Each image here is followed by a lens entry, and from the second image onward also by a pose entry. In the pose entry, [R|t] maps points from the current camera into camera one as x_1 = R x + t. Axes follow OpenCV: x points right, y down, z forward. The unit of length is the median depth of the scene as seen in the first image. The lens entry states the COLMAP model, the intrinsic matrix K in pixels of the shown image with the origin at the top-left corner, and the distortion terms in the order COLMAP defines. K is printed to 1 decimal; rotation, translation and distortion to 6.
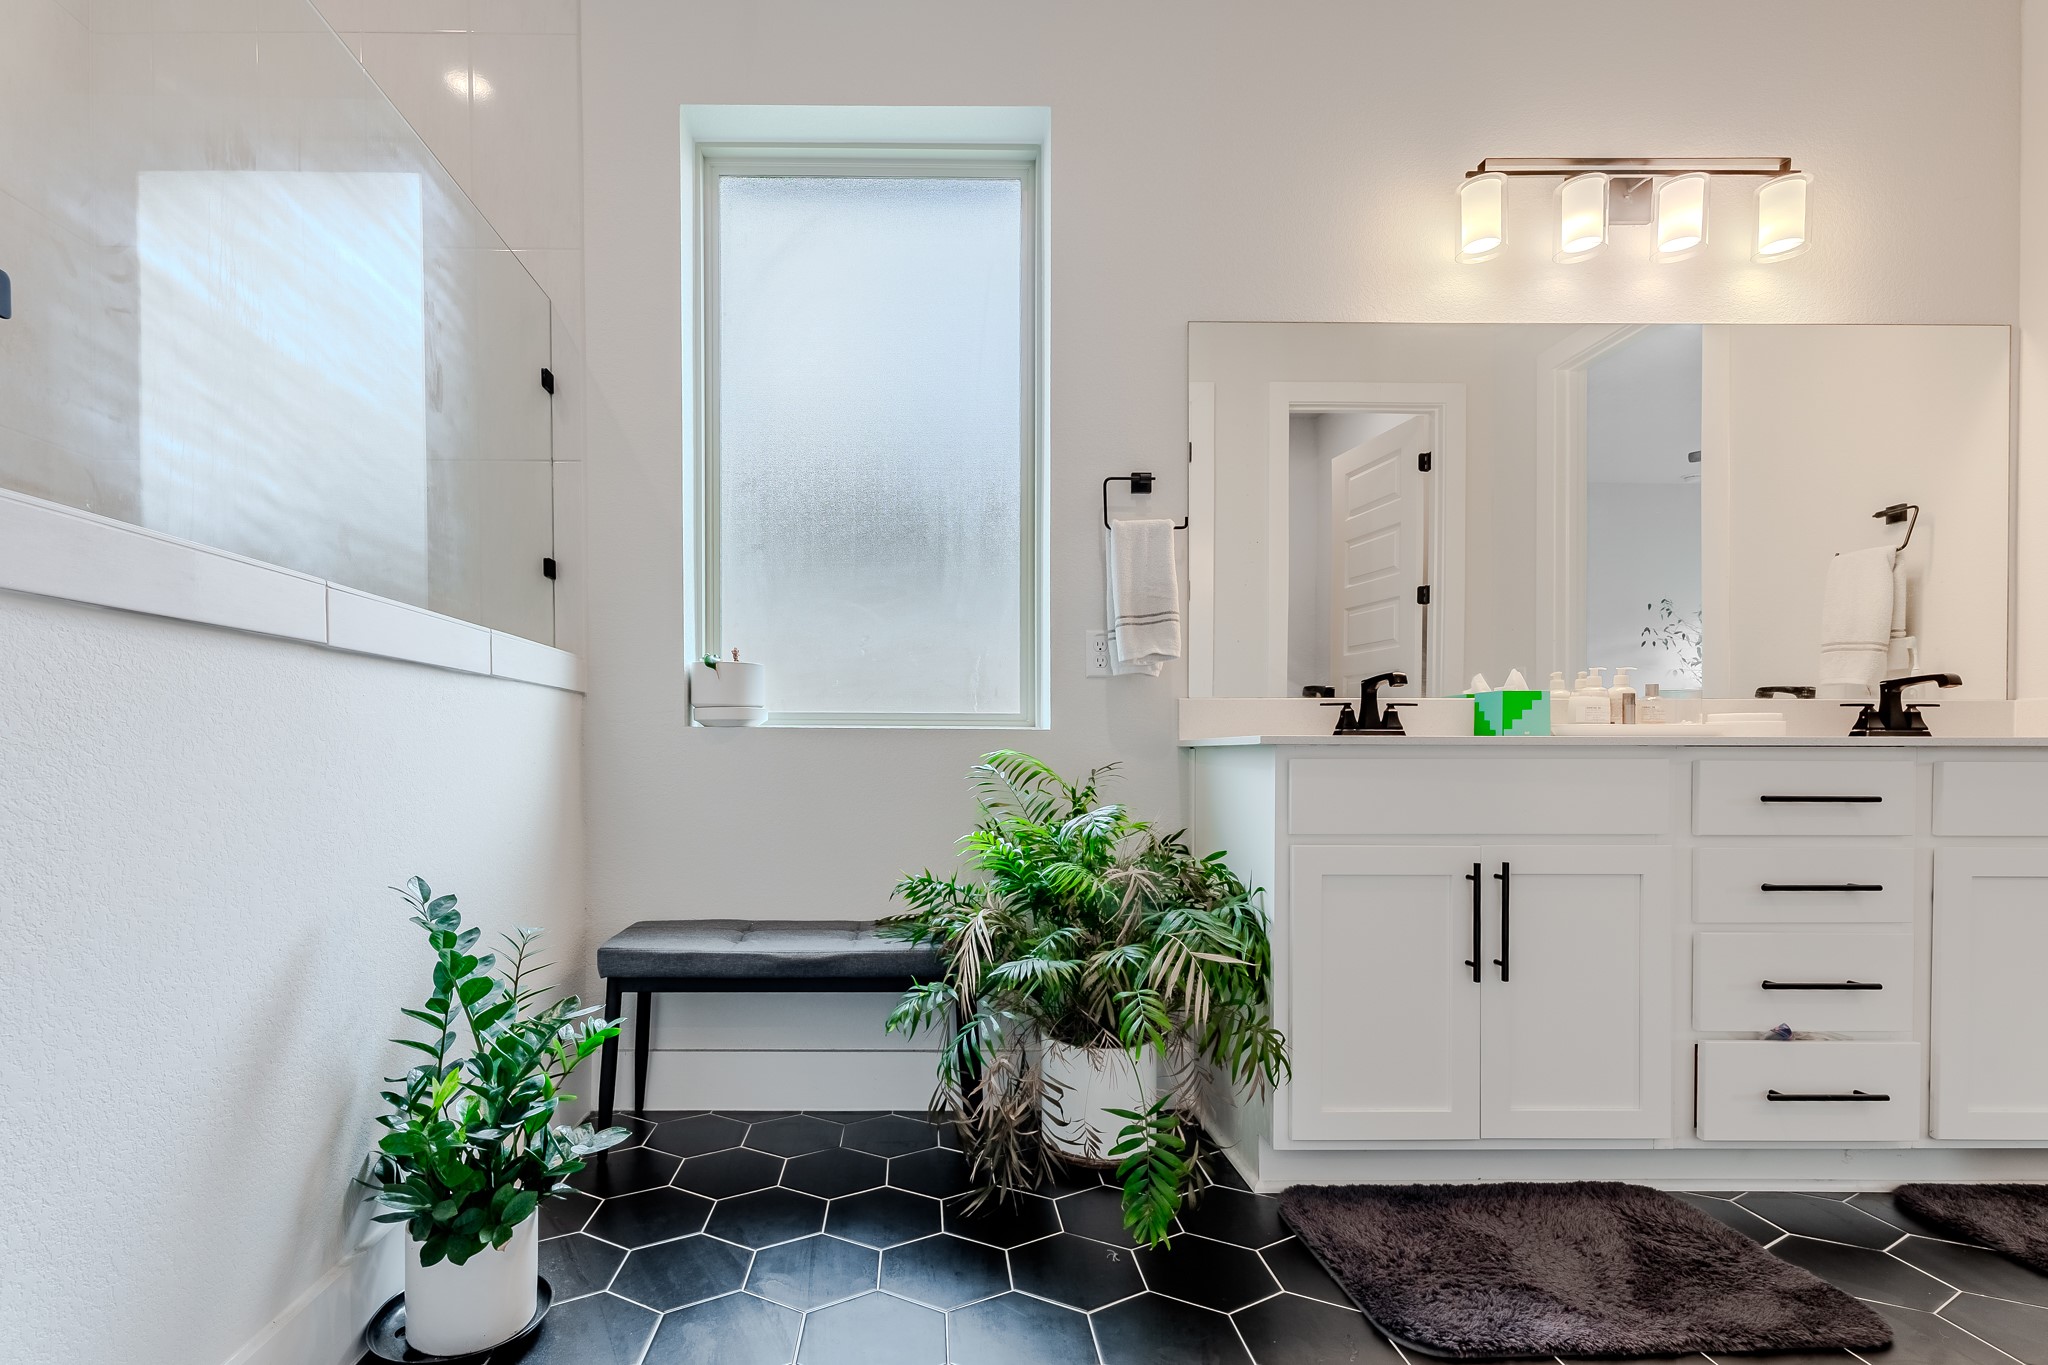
lens RADIAL K [[981.4, 0, 930.6], [0, 981.4, 766.0], [0, 0, 1]] dist [0.003014, 0.000324]
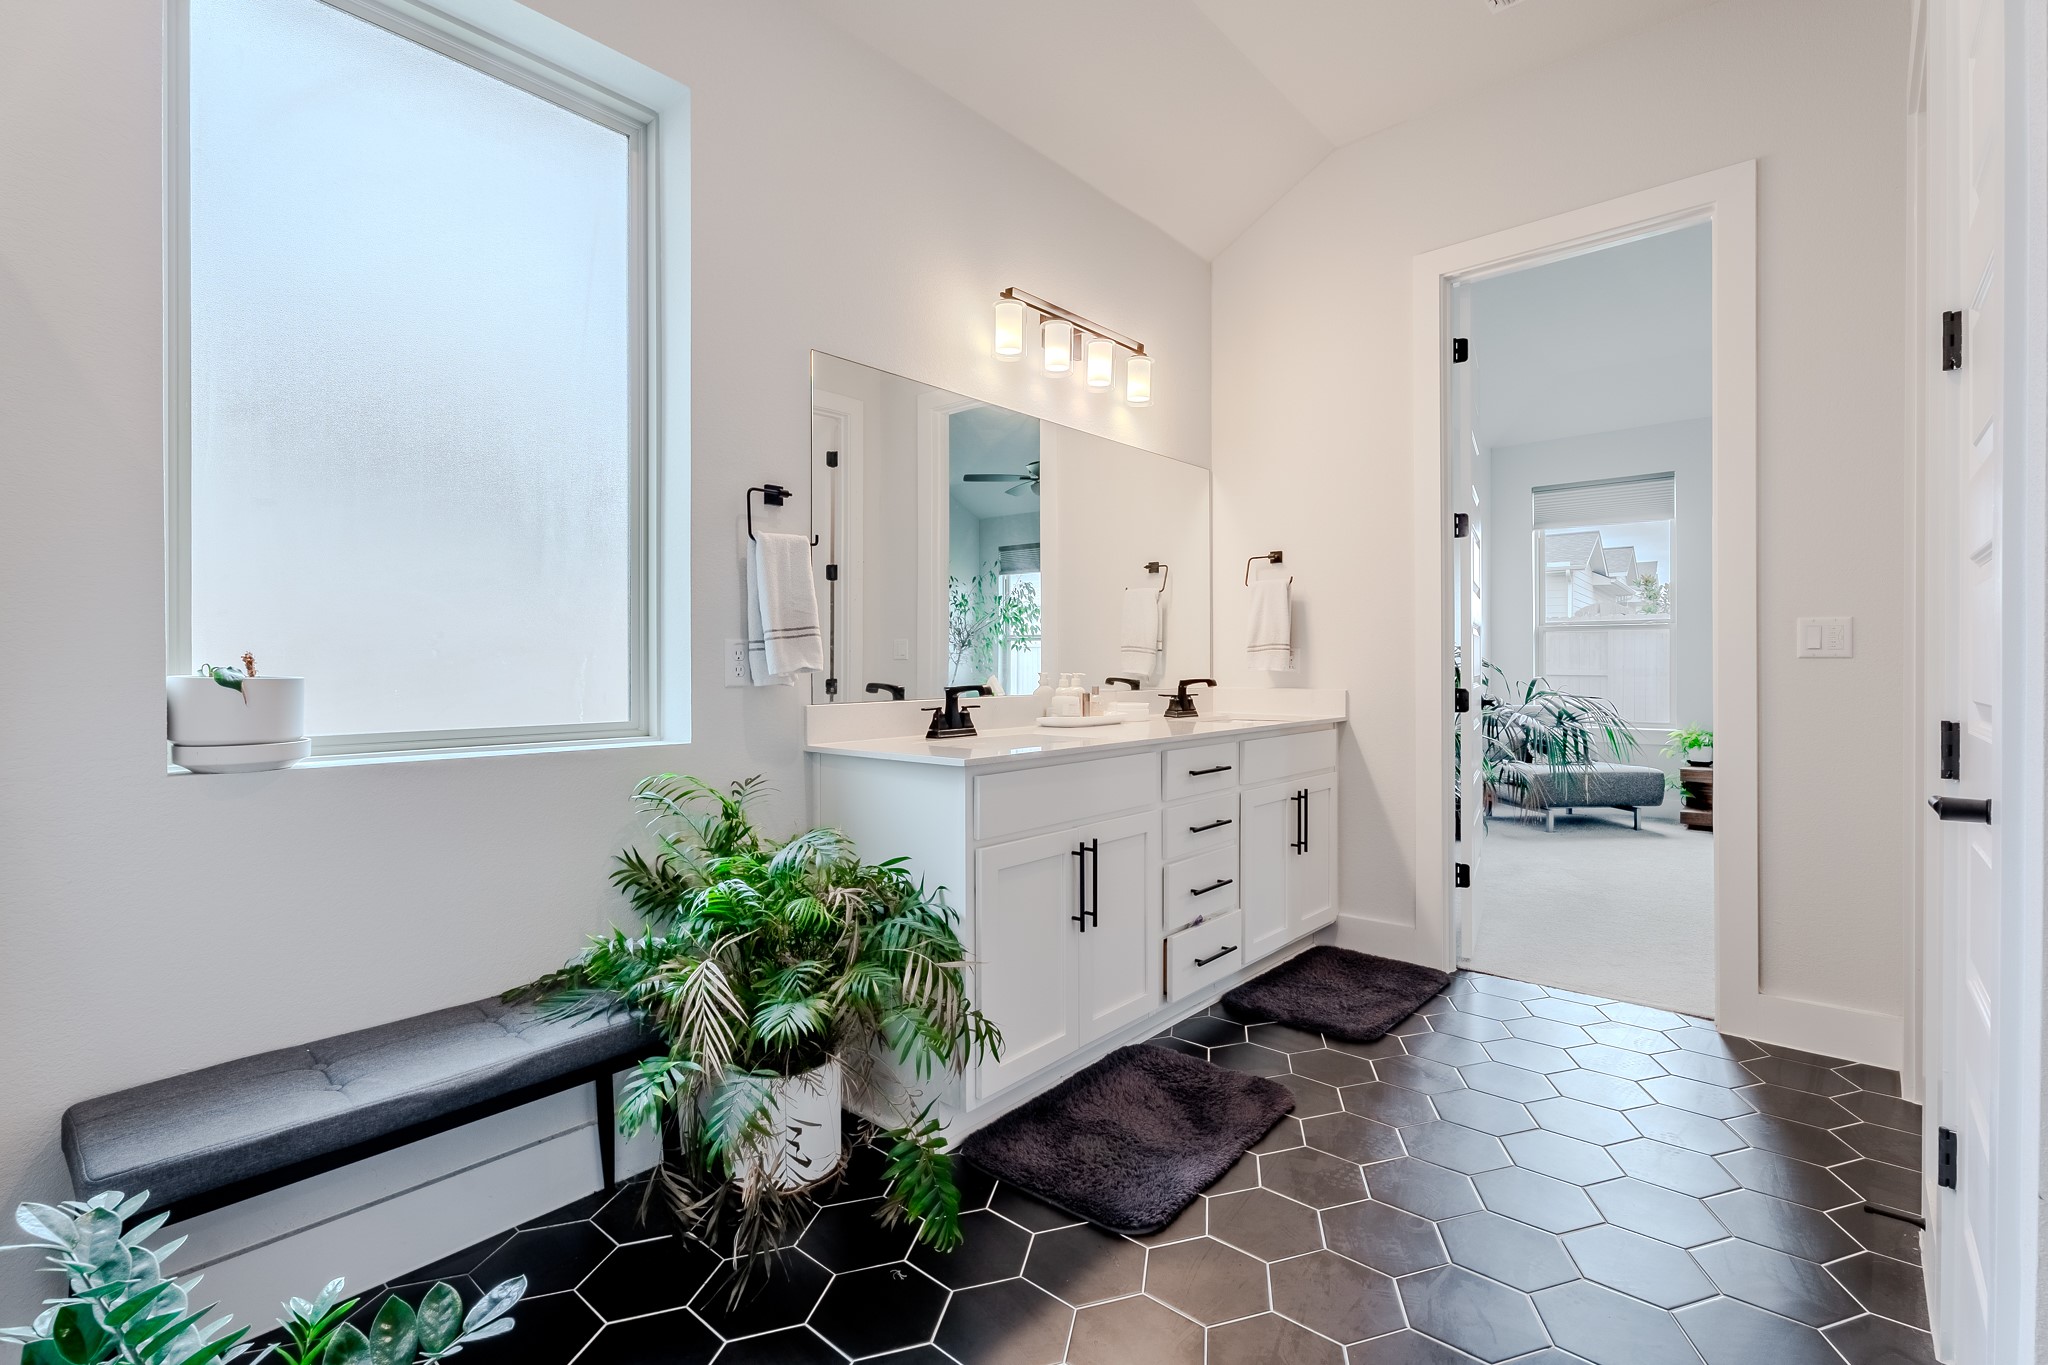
lens RADIAL K [[931.8, 0, 1034.0], [0, 931.8, 664.2], [0, 0, 1]] dist [0.000548, -0.000347]
pose [[0.661291, -0.003798, 0.750120, -0.345114], [0.012172, 0.999910, -0.005668, -0.108416], [-0.750031, 0.012878, 0.661278, 0.167323]]
